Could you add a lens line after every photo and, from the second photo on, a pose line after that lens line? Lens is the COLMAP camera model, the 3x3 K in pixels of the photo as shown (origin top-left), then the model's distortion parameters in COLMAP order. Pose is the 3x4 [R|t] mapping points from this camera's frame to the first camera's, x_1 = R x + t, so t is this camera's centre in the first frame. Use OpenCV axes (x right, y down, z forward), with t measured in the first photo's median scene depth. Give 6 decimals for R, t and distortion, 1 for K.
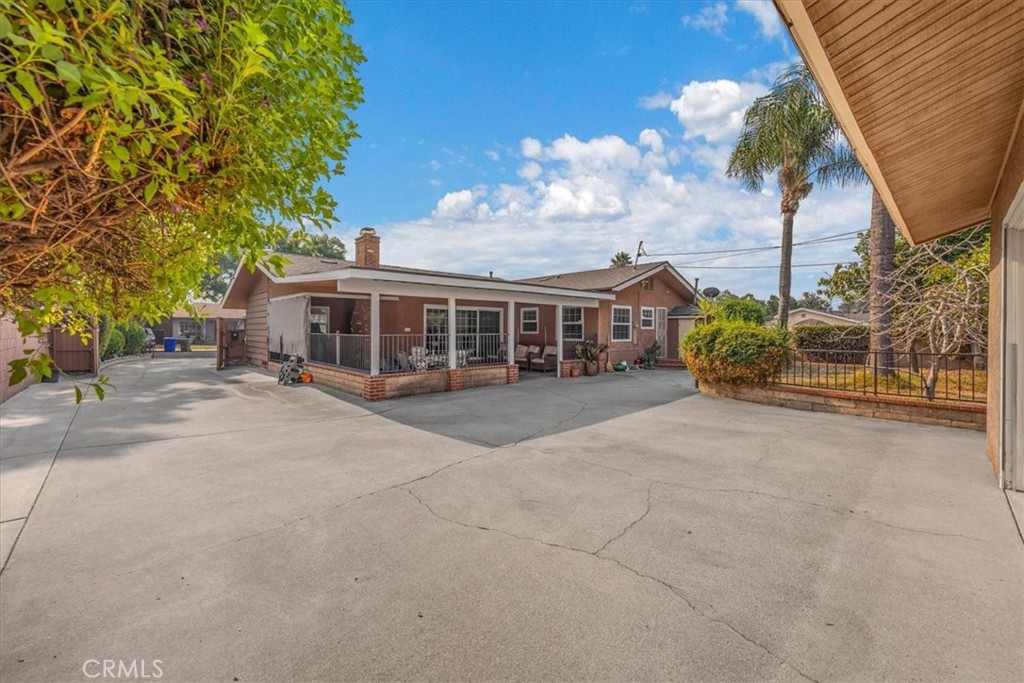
lens RADIAL K [[410.7, 0, 513.0], [0, 410.7, 329.8], [0, 0, 1]] dist [0.000224, 0.000092]
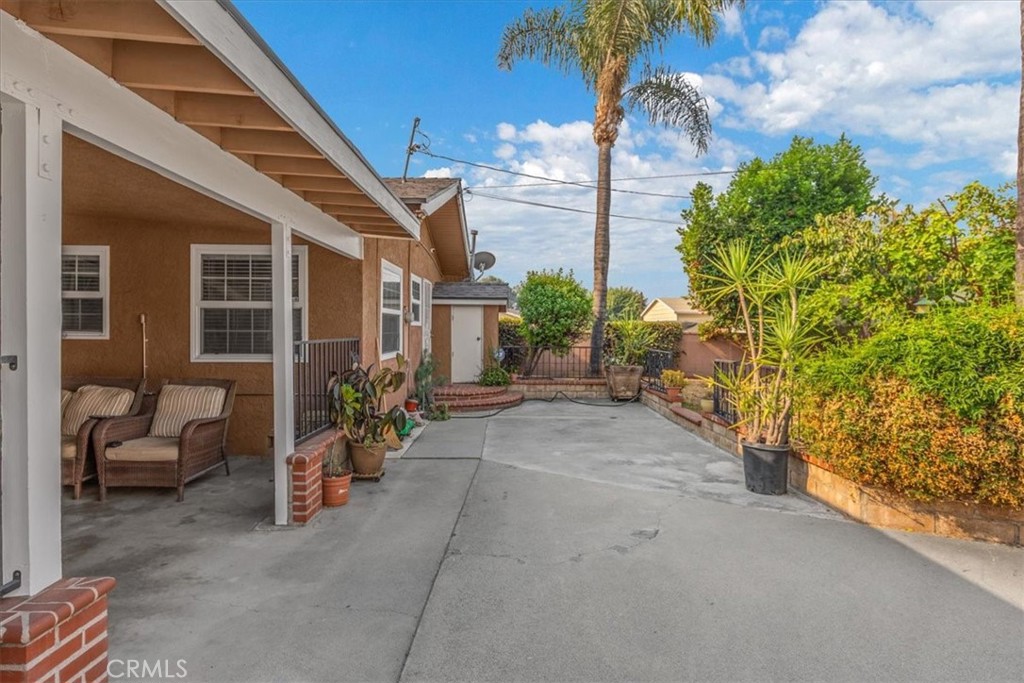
lens RADIAL K [[530.3, 0, 528.7], [0, 530.3, 338.7], [0, 0, 1]] dist [0.000343, 0.000087]
pose [[0.670040, -0.011372, 0.742238, -0.018287], [-0.004797, 0.999795, 0.019648, 0.000289], [-0.742310, -0.016725, 0.669848, 0.614721]]
